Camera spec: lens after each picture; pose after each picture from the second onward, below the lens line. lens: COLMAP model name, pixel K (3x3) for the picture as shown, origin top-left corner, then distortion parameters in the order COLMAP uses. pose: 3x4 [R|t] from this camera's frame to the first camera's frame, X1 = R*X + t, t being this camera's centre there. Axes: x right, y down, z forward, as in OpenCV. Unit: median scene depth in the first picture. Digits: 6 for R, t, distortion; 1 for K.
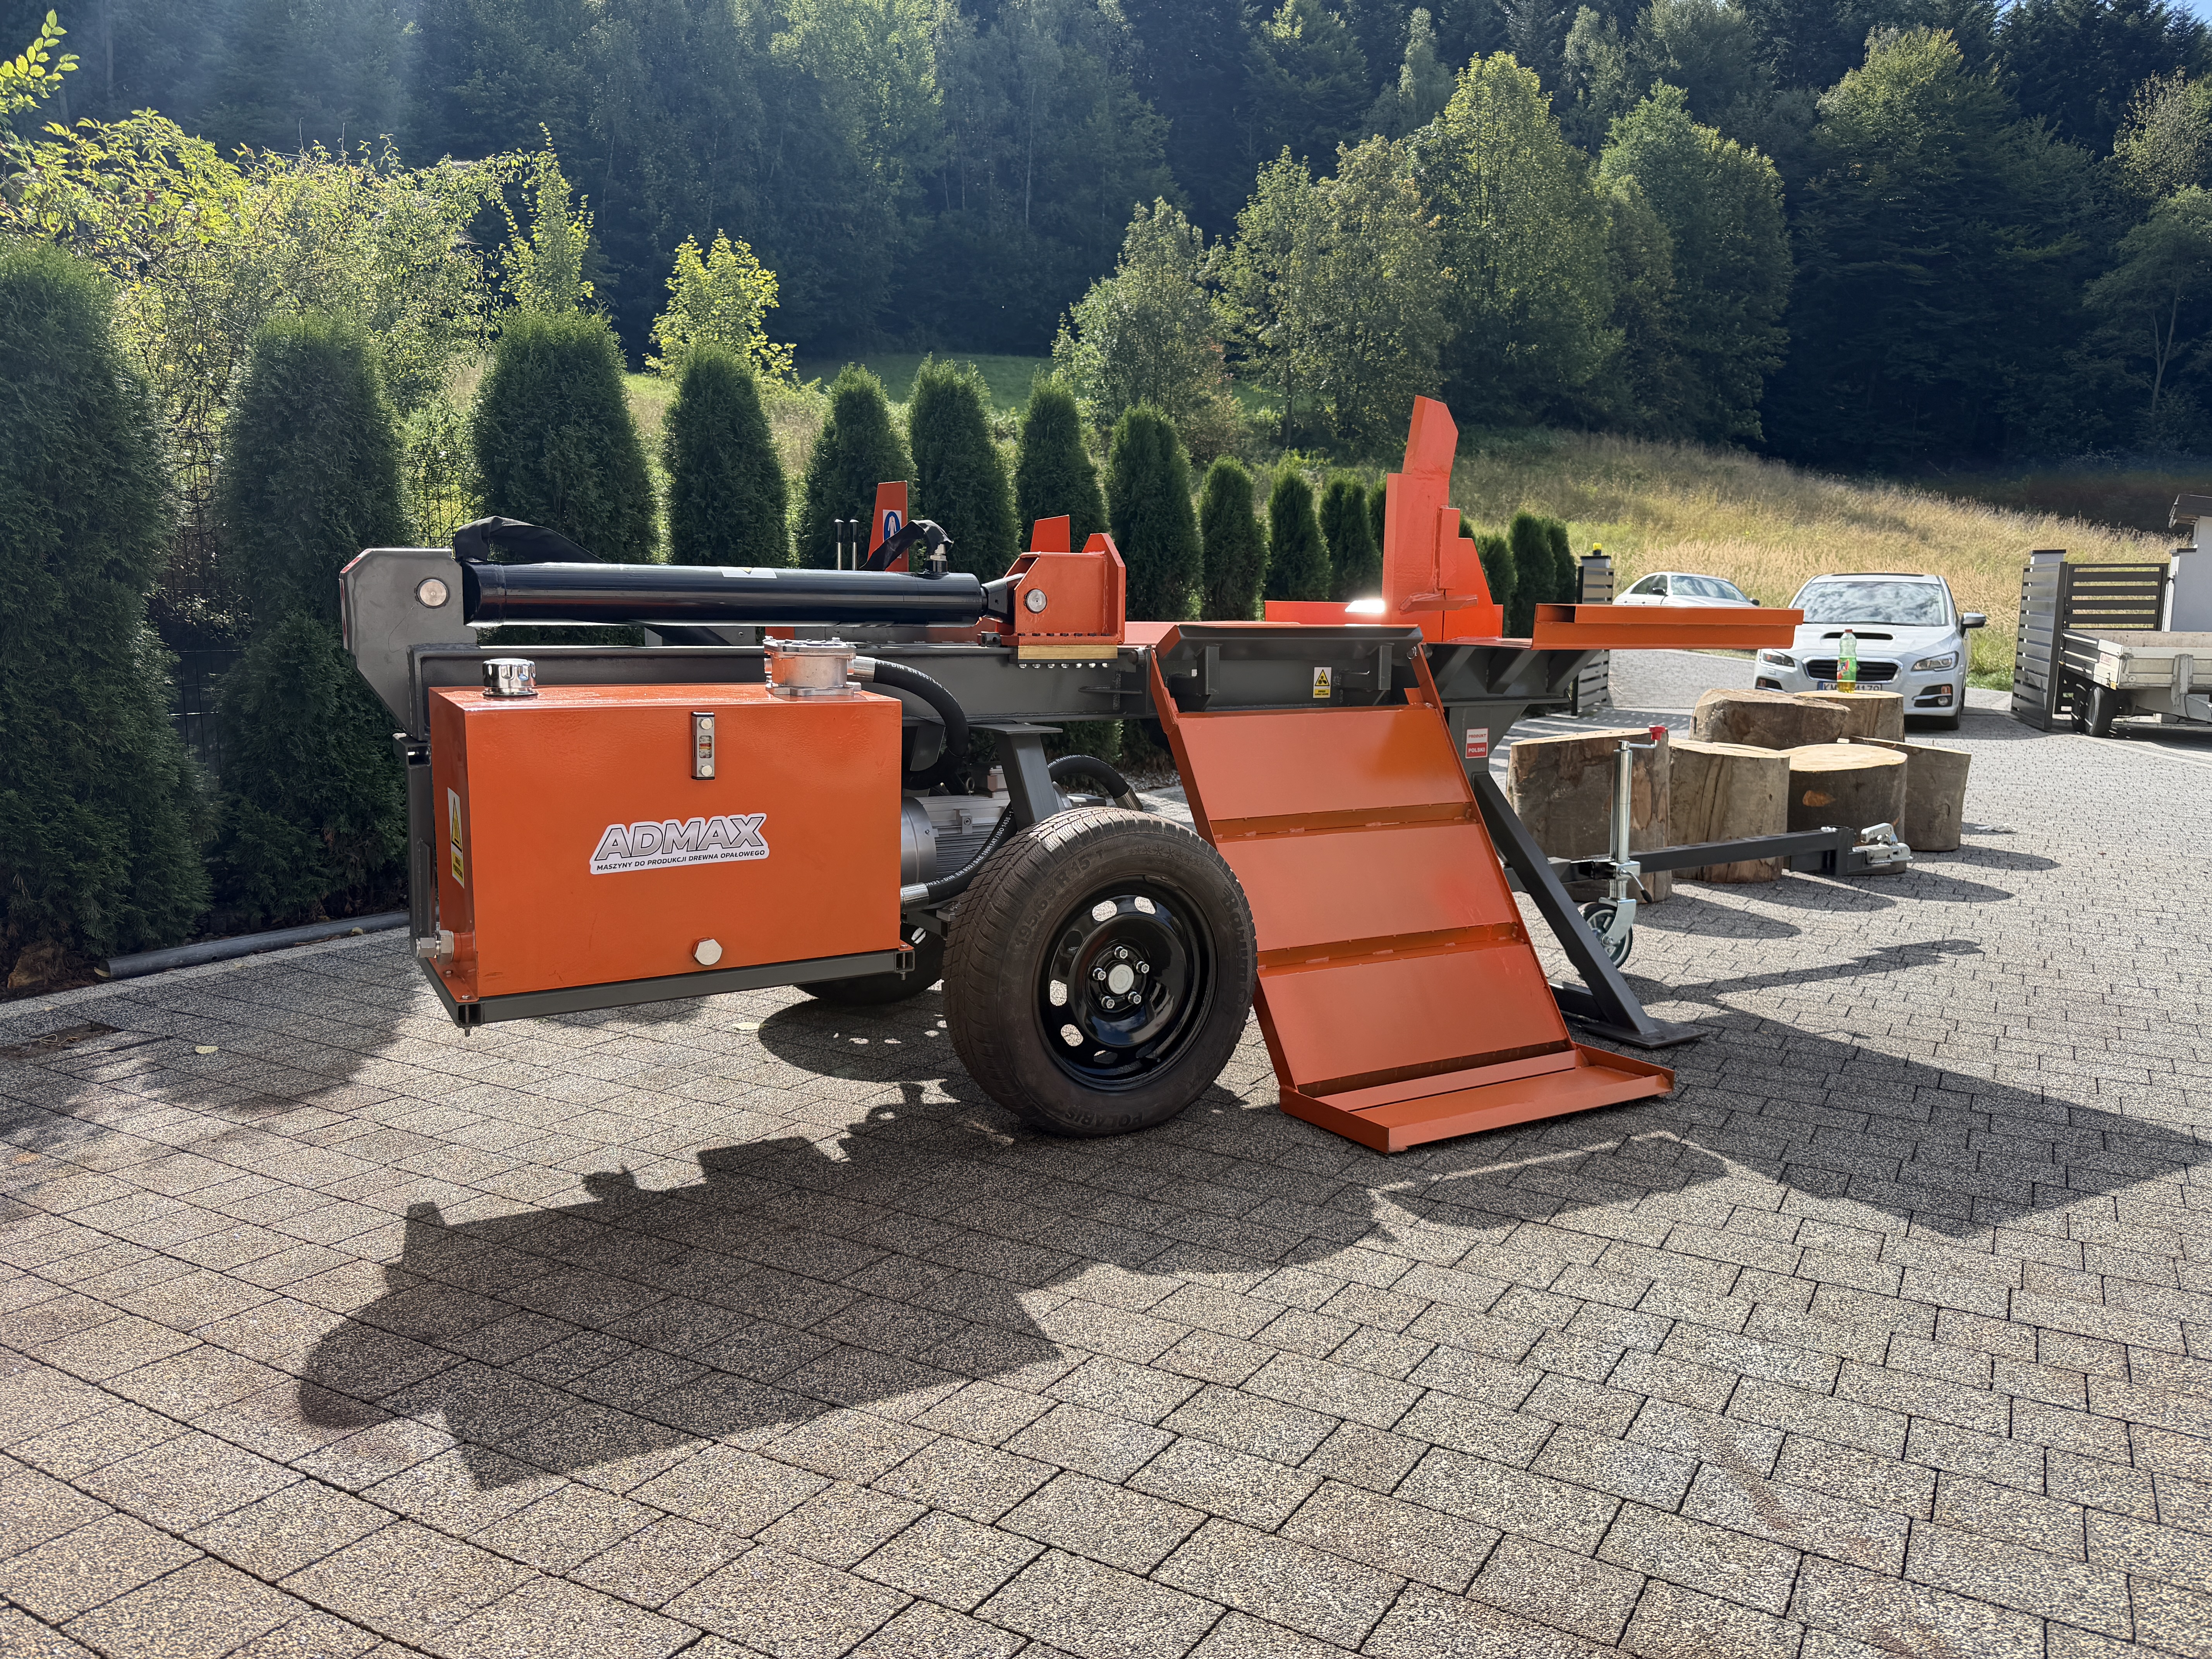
lens RADIAL K [[1594.3, 0, 1106.0], [0, 1594.3, 829.5], [0, 0, 1]] dist [0.209748, -0.240031]
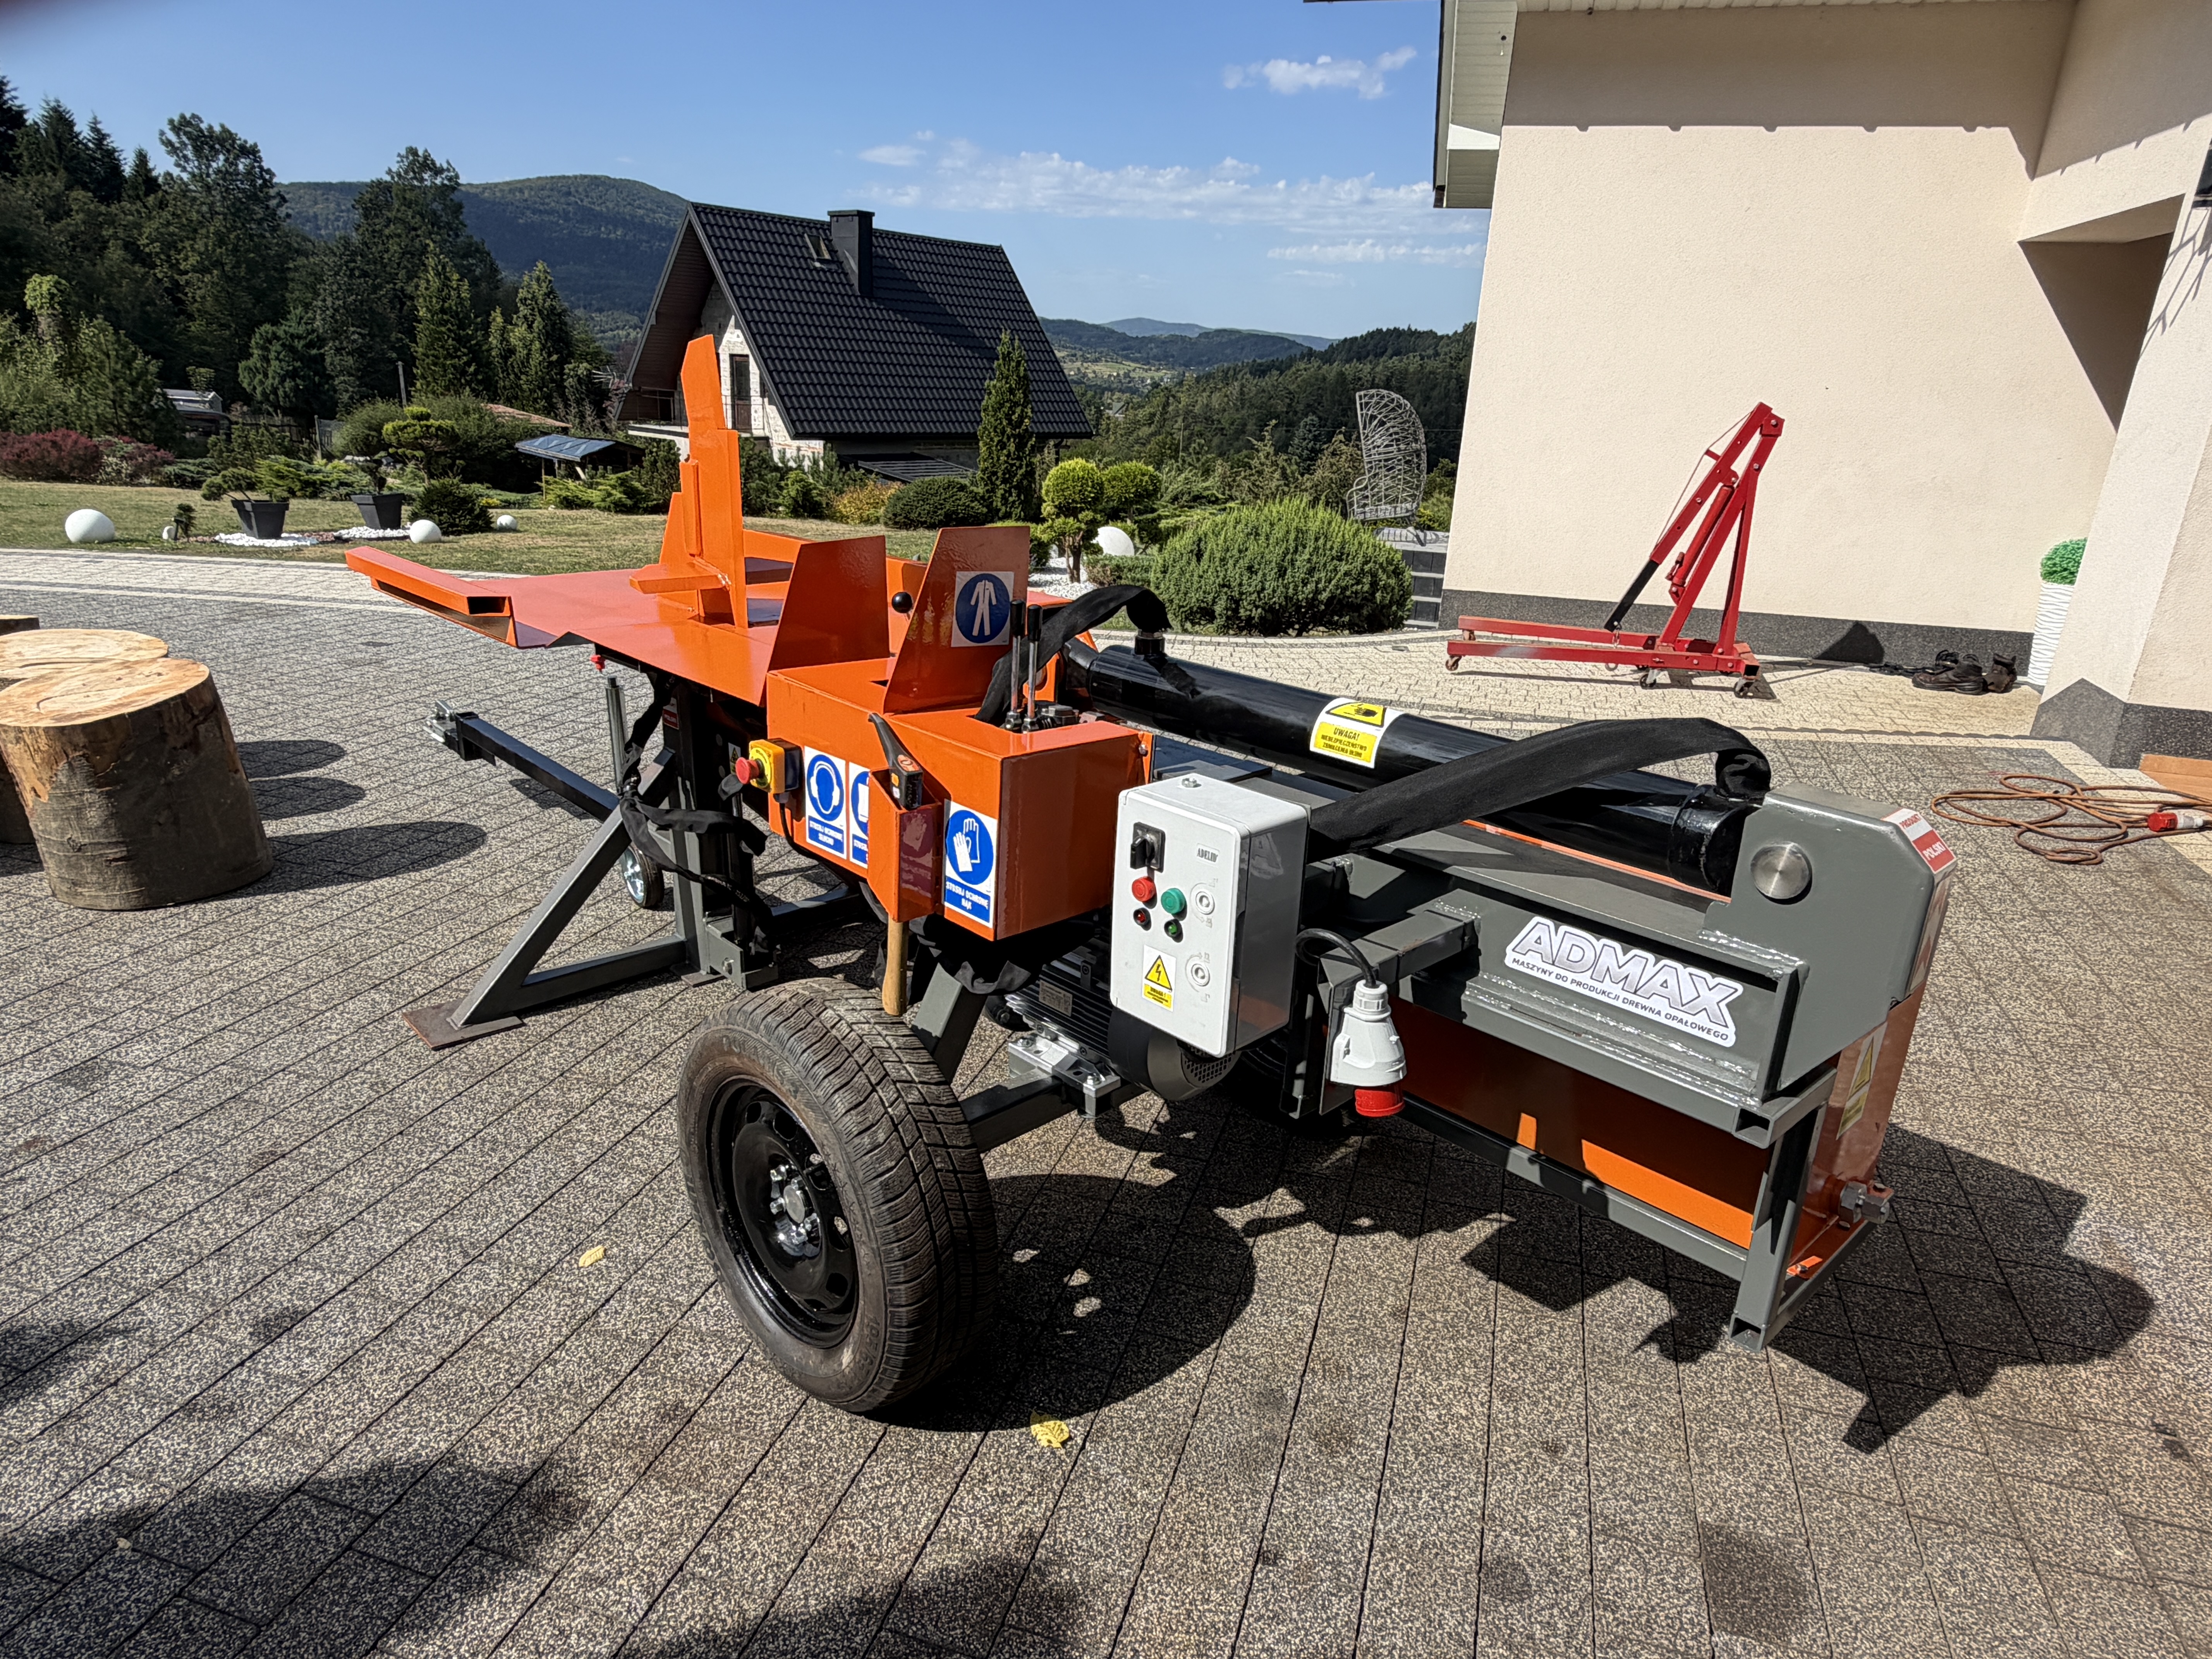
lens RADIAL K [[1366.0, 0, 1106.0], [0, 1366.0, 829.5], [0, 0, 1]] dist [0.004401, 0.001621]
pose [[-0.228999, -0.340181, 0.912051, -0.816786], [0.088360, 0.925816, 0.367501, -0.372721], [-0.969408, 0.164746, -0.181953, 1.350584]]
